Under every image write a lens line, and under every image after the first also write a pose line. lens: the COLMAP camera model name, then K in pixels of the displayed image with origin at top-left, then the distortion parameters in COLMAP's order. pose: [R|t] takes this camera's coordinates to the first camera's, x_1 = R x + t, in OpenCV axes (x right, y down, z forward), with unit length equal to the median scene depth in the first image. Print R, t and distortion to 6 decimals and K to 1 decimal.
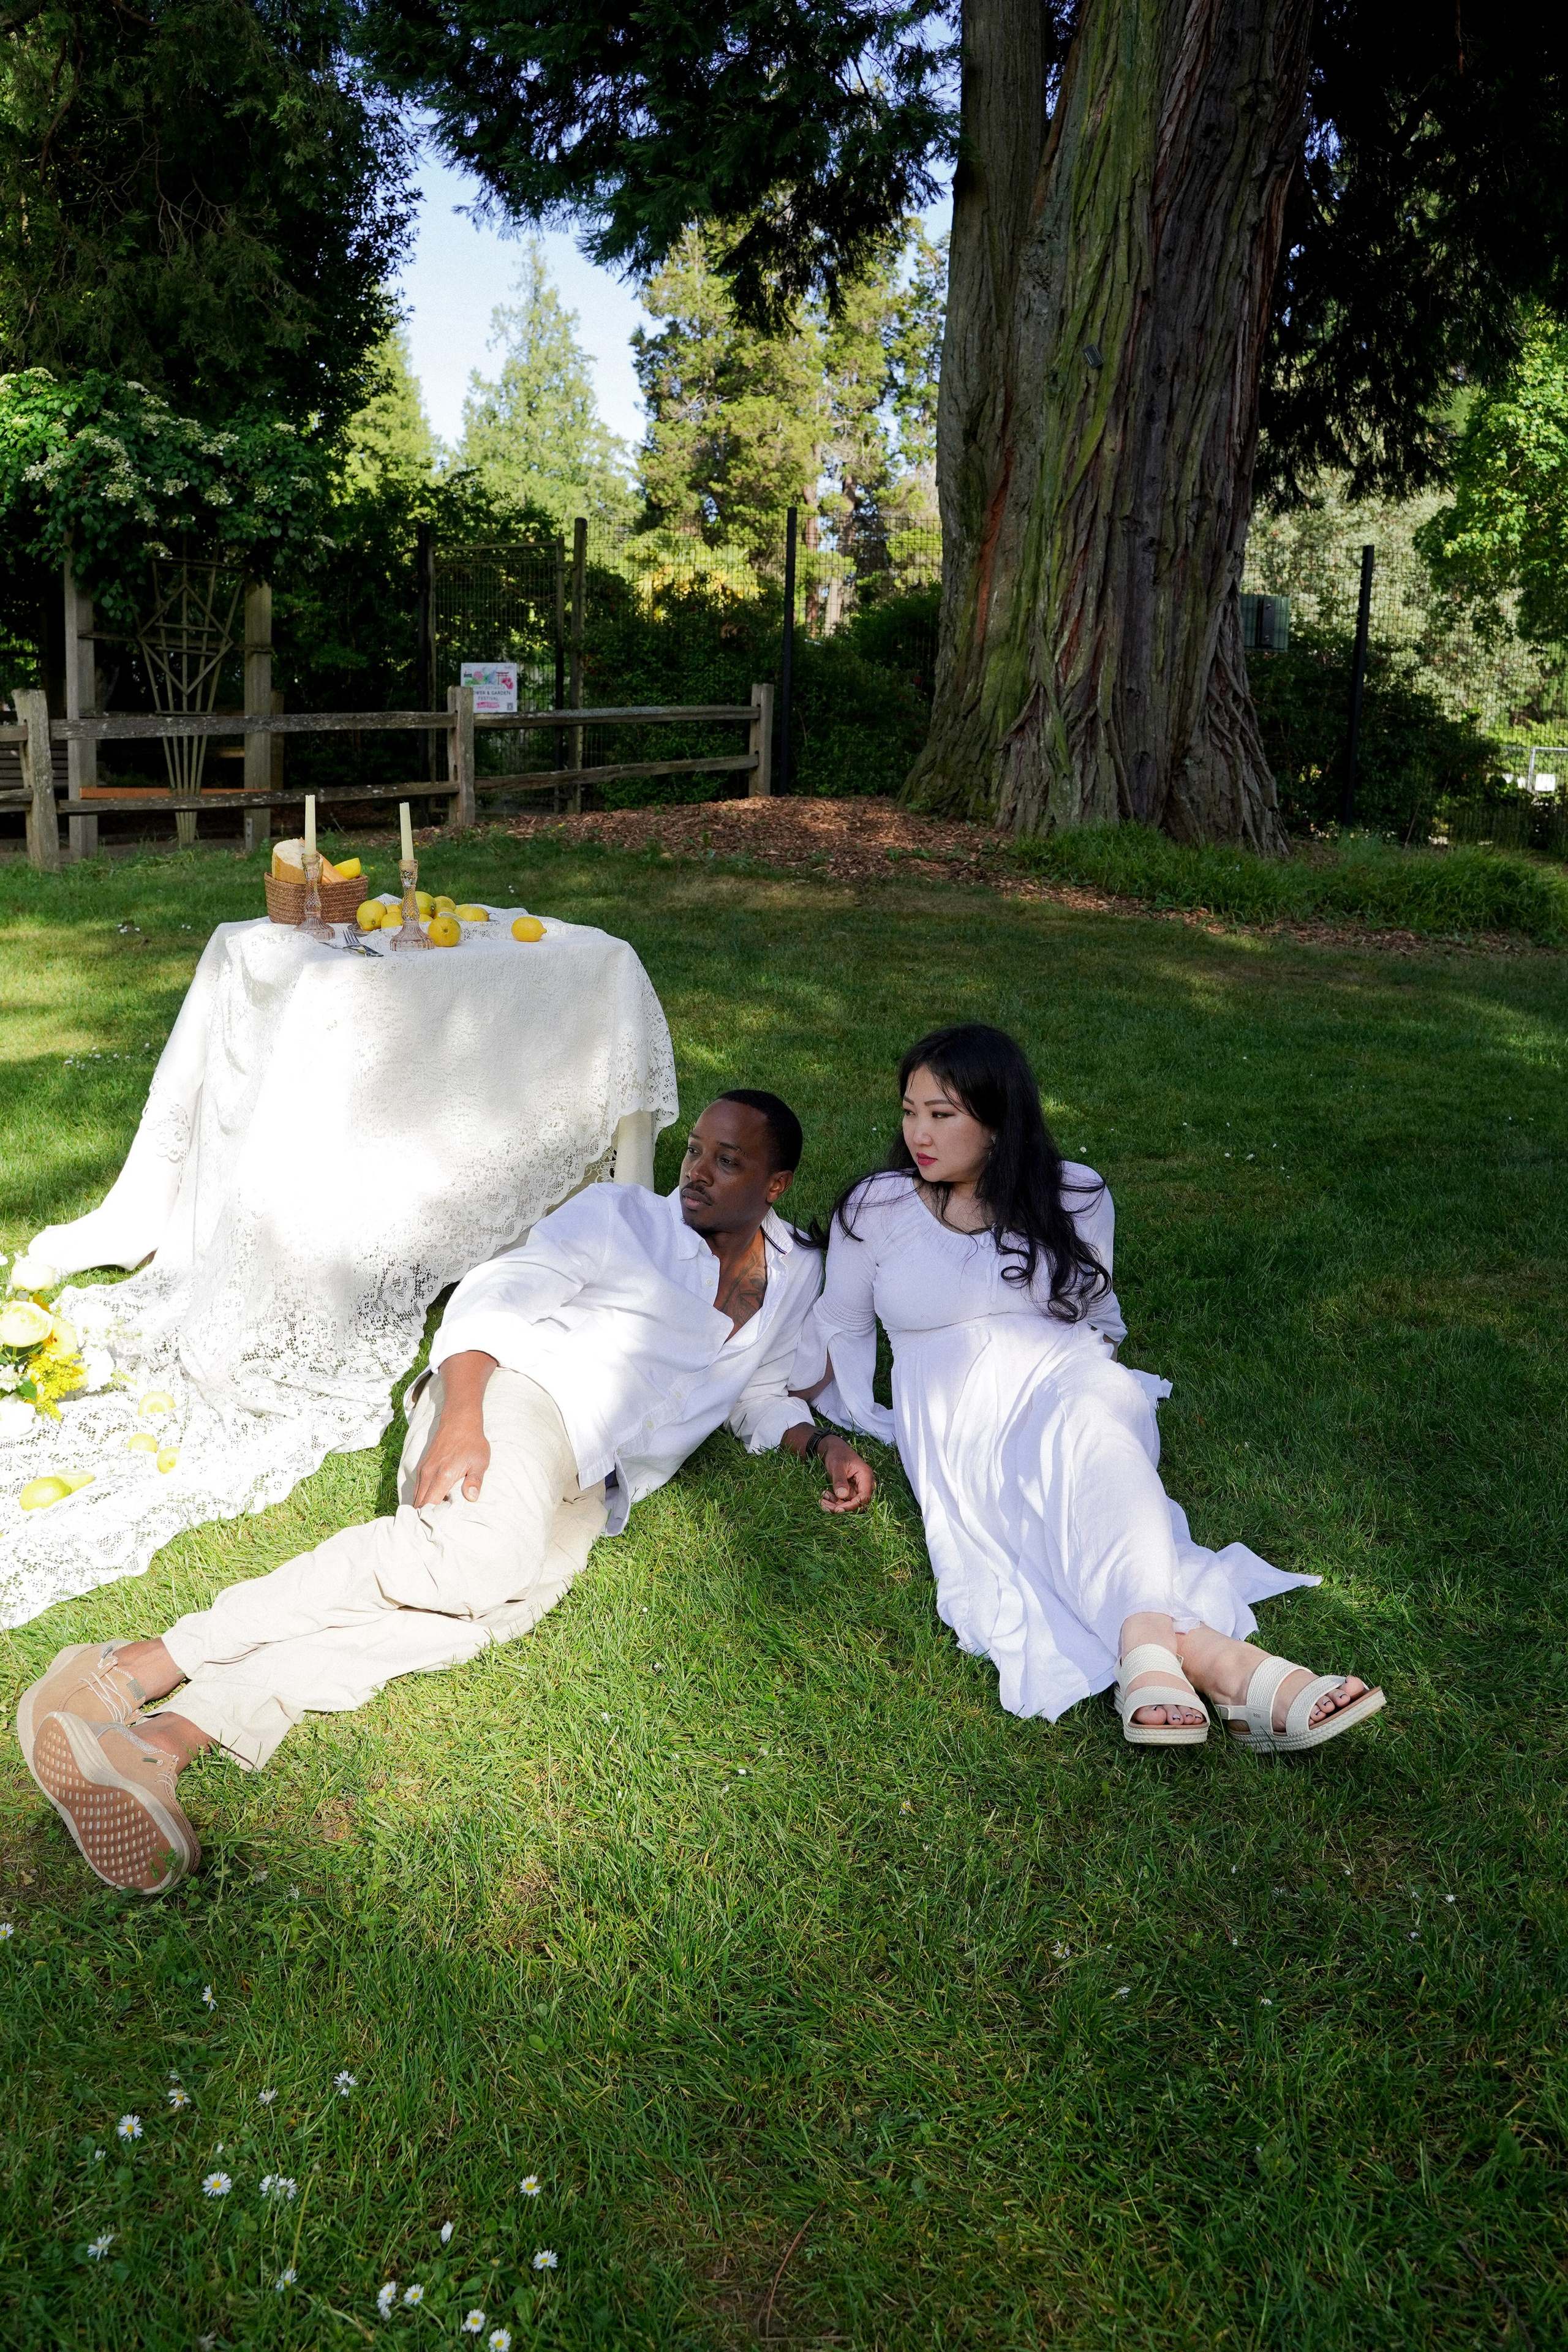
lens RADIAL K [[1889.3, 0, 776.8], [0, 1889.3, 1173.4], [0, 0, 1]] dist [-0.108710, 0.092344]
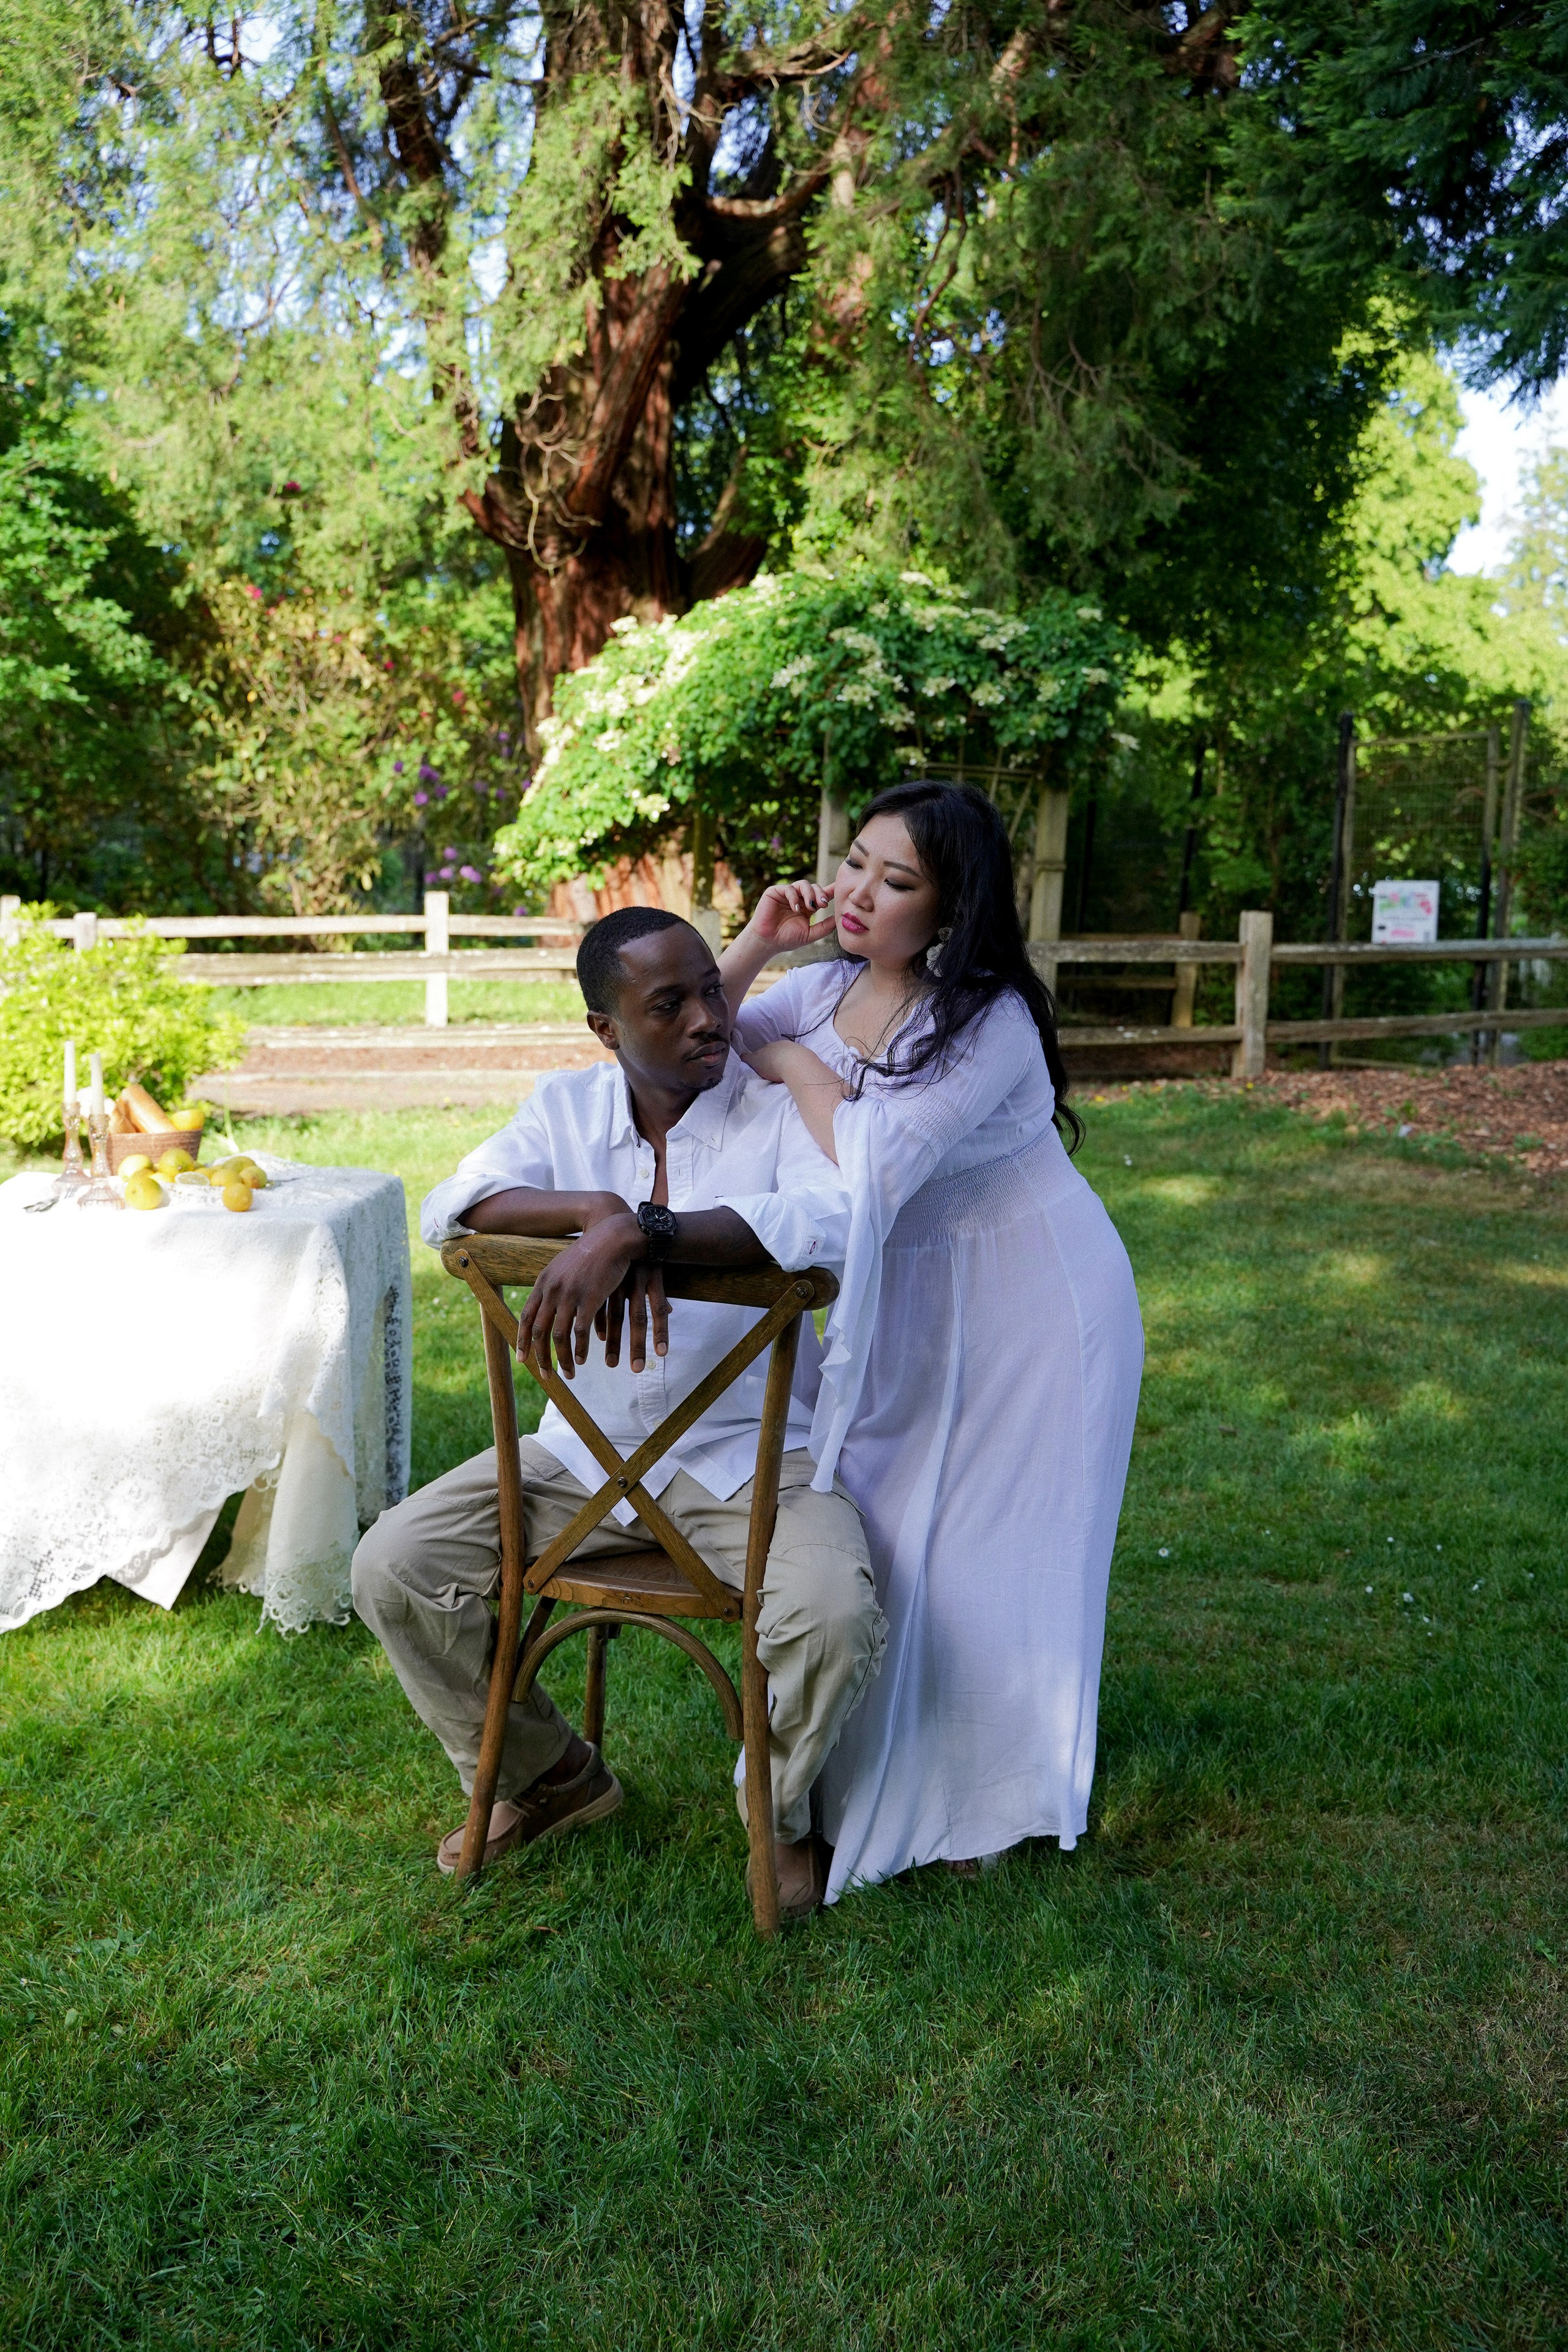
lens RADIAL K [[2380.6, 0, 816.8], [0, 2380.6, 1101.8], [0, 0, 1]] dist [0.005112, 0.000000]
pose [[0.851636, 0.042234, -0.522429, 0.225205], [-0.130472, 0.982455, -0.133265, -0.016952], [0.507635, 0.181656, 0.842204, 0.048163]]
